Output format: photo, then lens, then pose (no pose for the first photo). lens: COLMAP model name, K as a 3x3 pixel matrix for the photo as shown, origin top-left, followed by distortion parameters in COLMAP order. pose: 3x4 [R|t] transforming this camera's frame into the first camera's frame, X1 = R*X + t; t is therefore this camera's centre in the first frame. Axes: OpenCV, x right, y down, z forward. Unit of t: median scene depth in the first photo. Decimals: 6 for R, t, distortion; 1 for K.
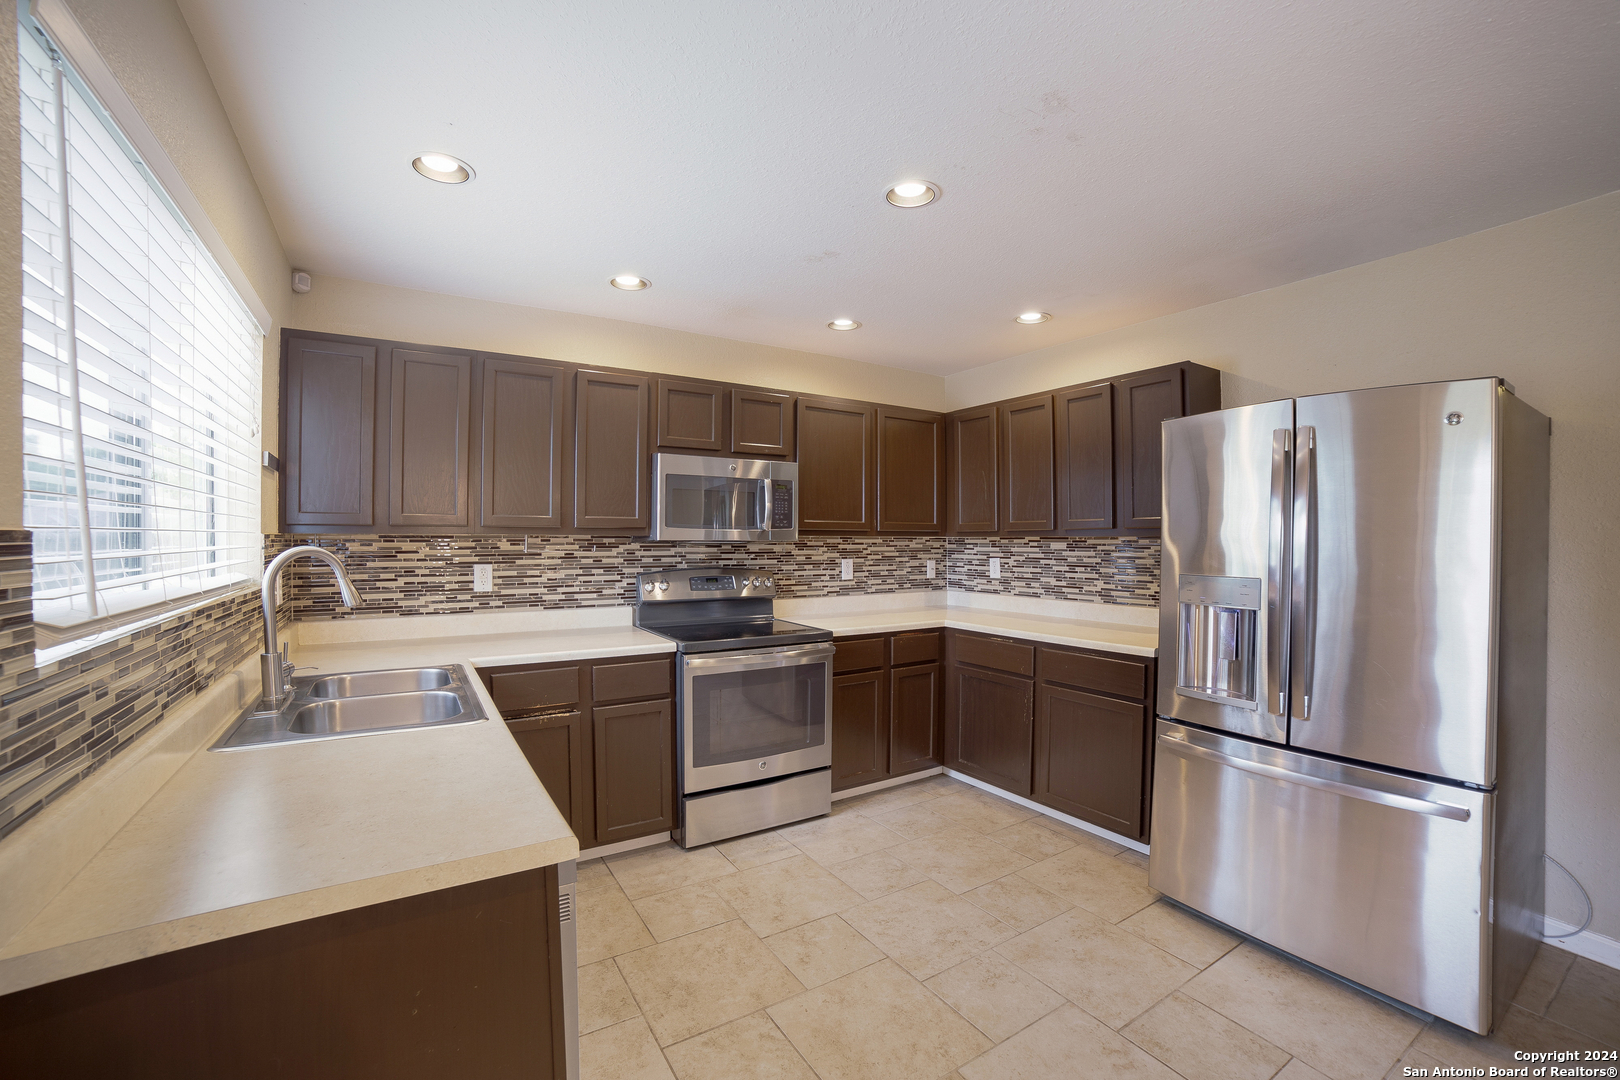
lens RADIAL K [[693.2, 0, 799.0], [0, 693.2, 535.1], [0, 0, 1]] dist [-0.069082, 0.053762]
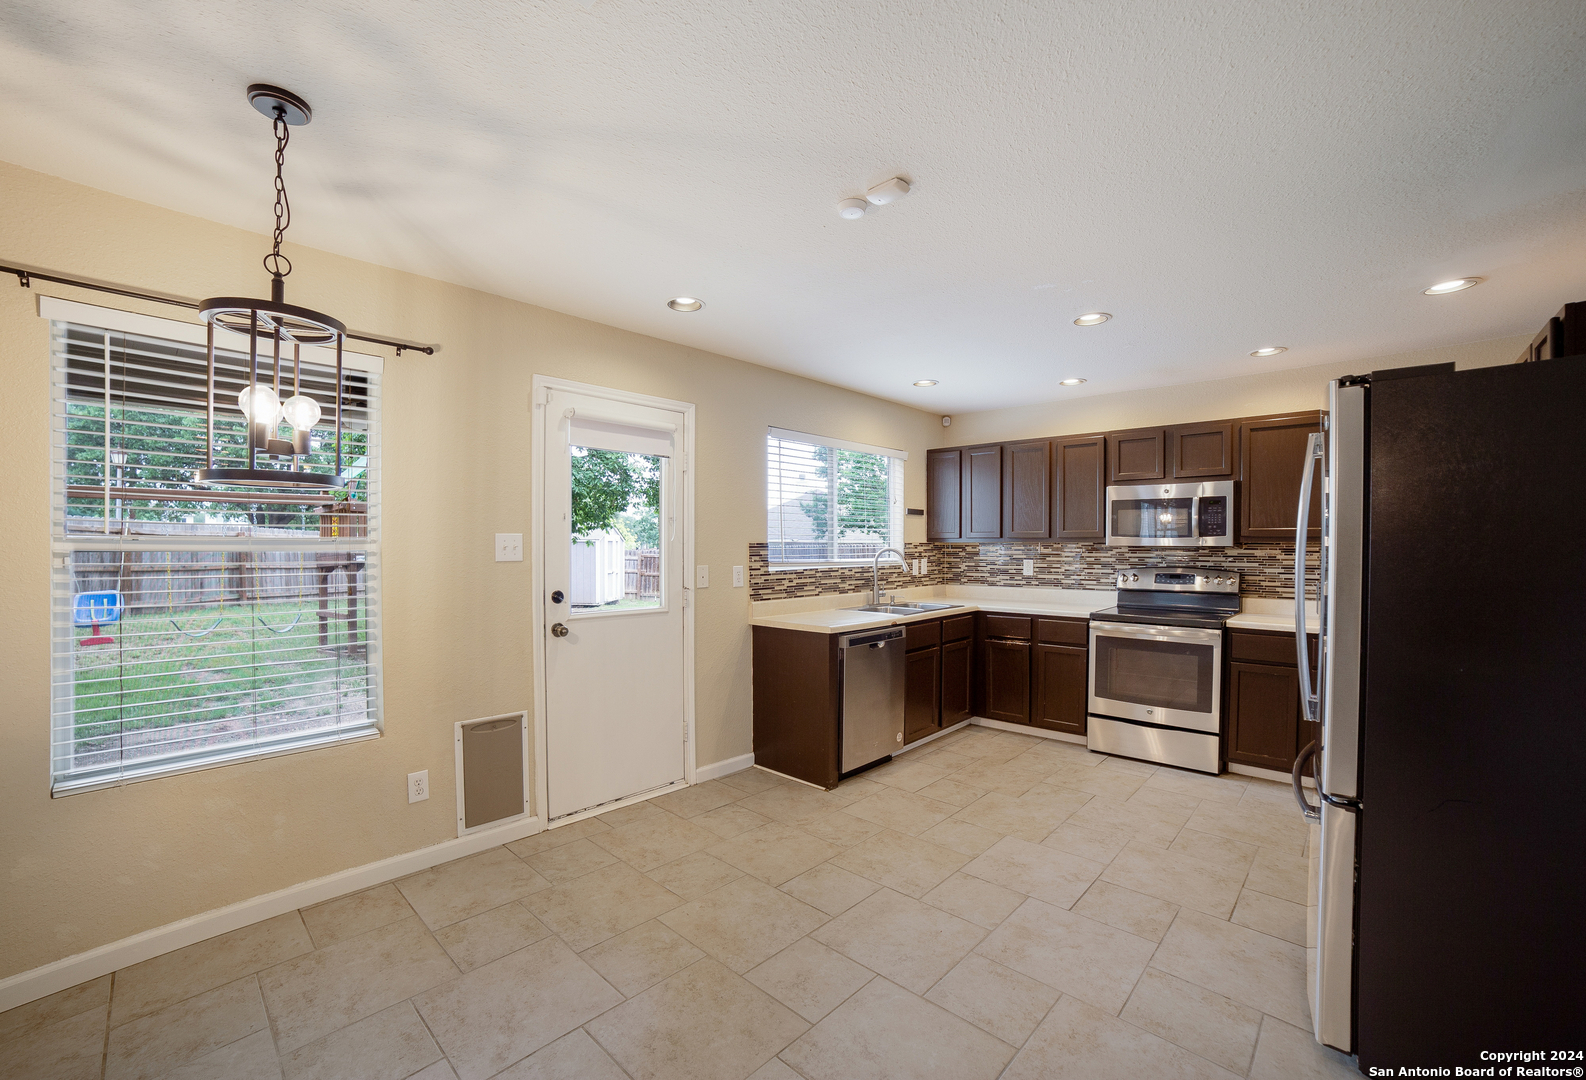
lens RADIAL K [[634.7, 0, 794.2], [0, 634.7, 517.7], [0, 0, 1]] dist [0.001060, 0.013345]
pose [[0.281438, -0.043351, -0.958600, 0.921011], [0.004437, 0.999027, -0.043877, 0.004533], [0.959569, 0.008095, 0.281357, -0.022472]]
